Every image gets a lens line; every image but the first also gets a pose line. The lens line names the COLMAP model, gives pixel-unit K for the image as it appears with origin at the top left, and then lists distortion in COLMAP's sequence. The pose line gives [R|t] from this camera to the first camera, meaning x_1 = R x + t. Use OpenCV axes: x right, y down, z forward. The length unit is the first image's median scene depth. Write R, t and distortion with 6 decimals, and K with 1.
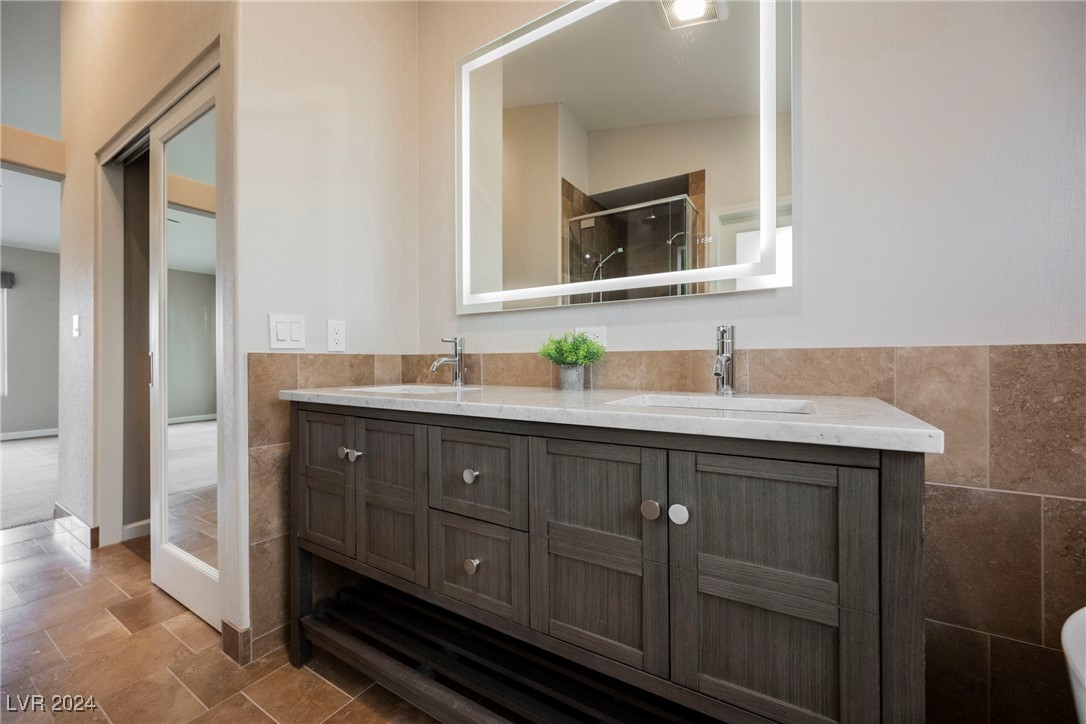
lens RADIAL K [[421.5, 0, 543.0], [0, 421.5, 362.0], [0, 0, 1]] dist [-0.001513, 0.000244]
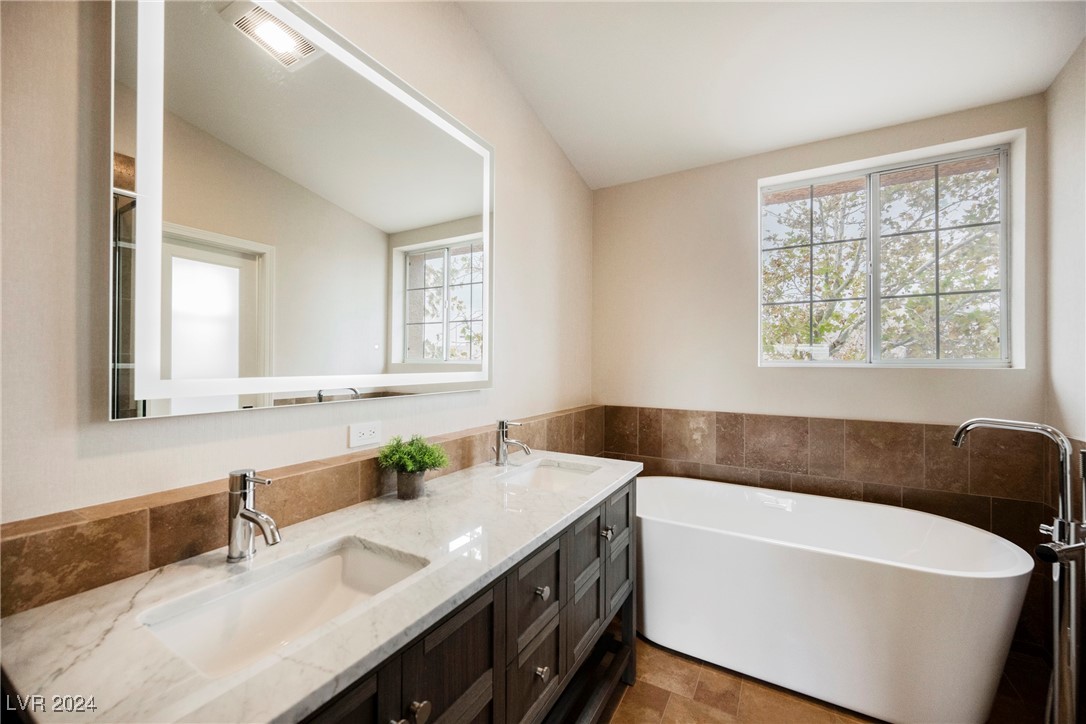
lens RADIAL K [[421.5, 0, 543.0], [0, 421.5, 362.0], [0, 0, 1]] dist [-0.001513, 0.000244]
pose [[-0.024650, 0.008607, 0.999659, -0.887109], [-0.004057, 0.999954, -0.008710, -0.227955], [-0.999688, -0.004271, -0.024614, 0.721584]]
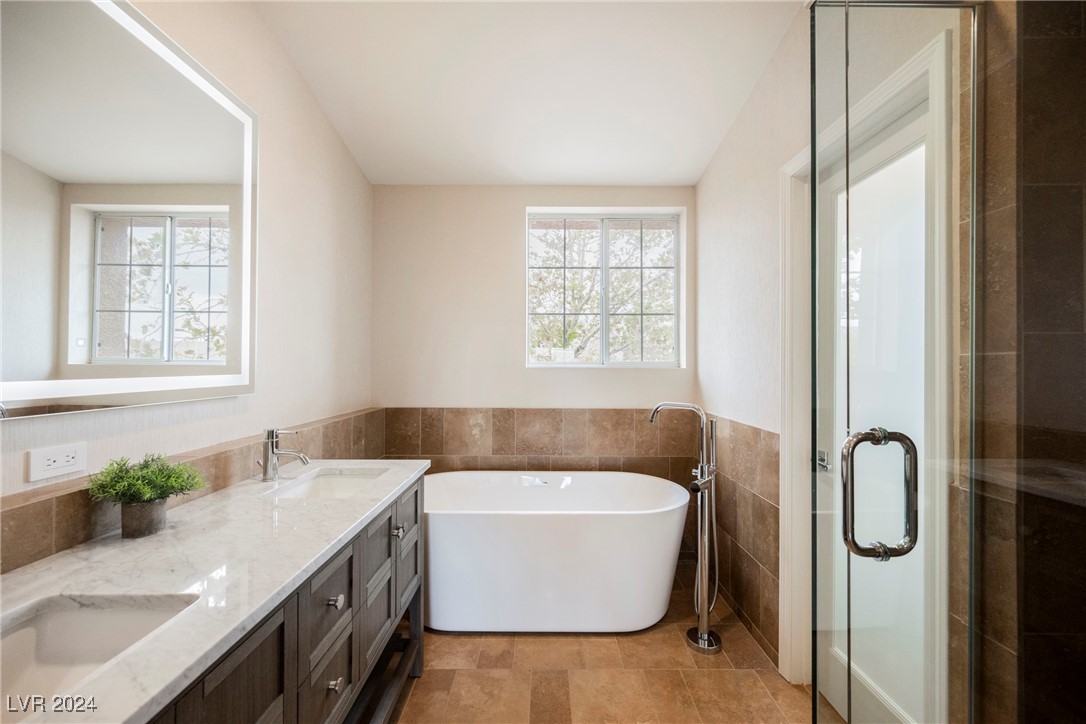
lens RADIAL K [[421.5, 0, 543.0], [0, 421.5, 362.0], [0, 0, 1]] dist [-0.001513, 0.000244]
pose [[-0.520870, 0.010447, 0.853572, -0.941987], [-0.000328, 0.999923, -0.012438, -0.227838], [-0.853636, -0.006759, -0.520826, 0.778661]]
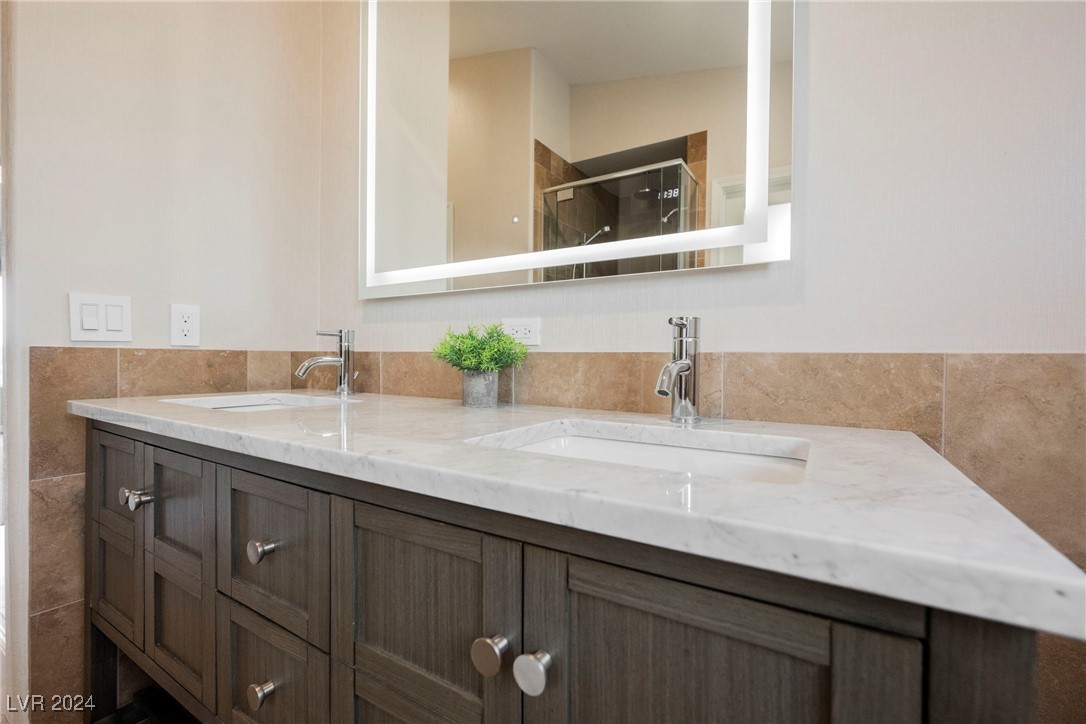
lens RADIAL K [[461.9, 0, 543.0], [0, 461.9, 362.0], [0, 0, 1]] dist [-0.000379, 0.000547]
pose [[0.999892, 0.014655, -0.000916, 0.170352], [-0.014648, 0.999871, 0.006622, -0.013702], [0.001013, -0.006608, 0.999978, 0.222979]]
